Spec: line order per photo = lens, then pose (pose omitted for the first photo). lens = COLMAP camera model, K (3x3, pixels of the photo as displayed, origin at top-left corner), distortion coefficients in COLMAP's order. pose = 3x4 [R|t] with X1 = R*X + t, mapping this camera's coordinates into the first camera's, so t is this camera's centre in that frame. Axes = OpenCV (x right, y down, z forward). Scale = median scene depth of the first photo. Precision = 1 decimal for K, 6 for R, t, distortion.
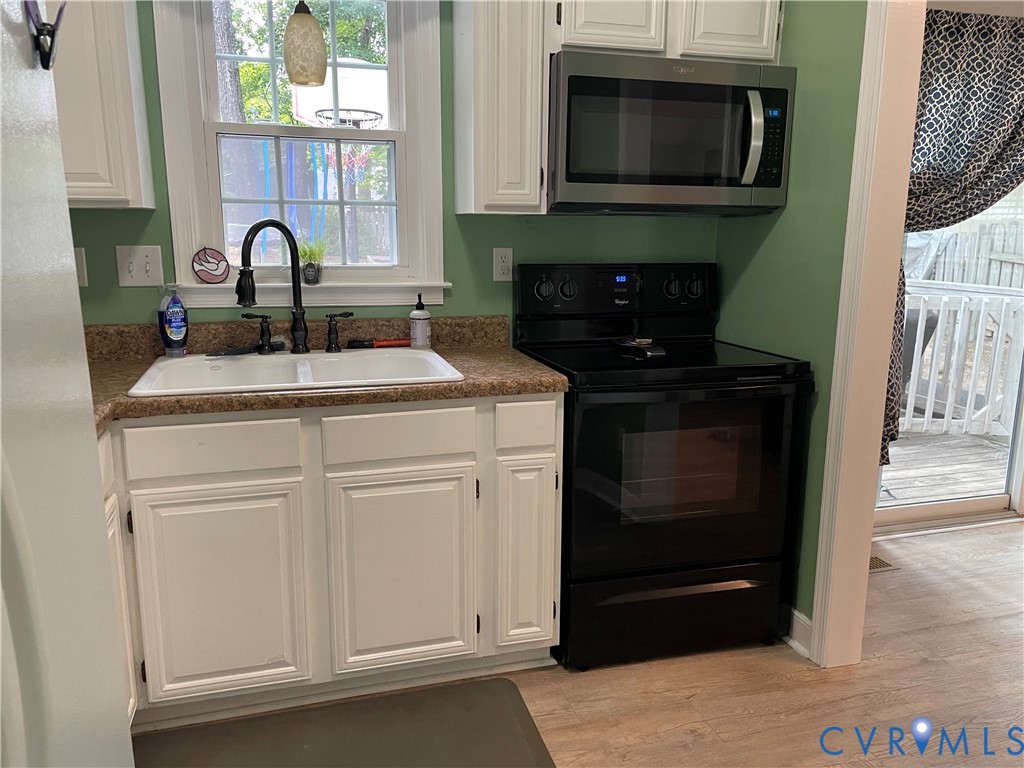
lens RADIAL K [[773.6, 0, 518.7], [0, 773.6, 384.3], [0, 0, 1]] dist [0.096704, -0.123653]
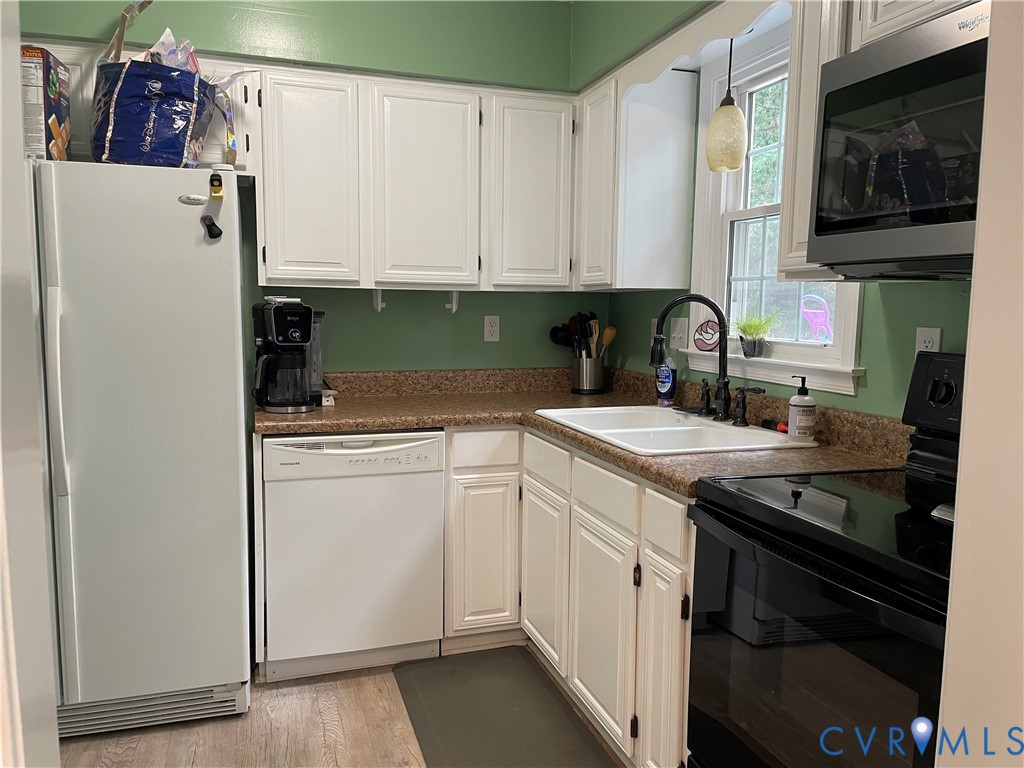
lens RADIAL K [[773.6, 0, 518.7], [0, 773.6, 384.3], [0, 0, 1]] dist [0.096704, -0.123653]
pose [[0.052523, 0.096986, -0.993899, 0.724530], [-0.211082, 0.973863, 0.083876, -0.116450], [0.976056, 0.205388, 0.071622, 0.646375]]
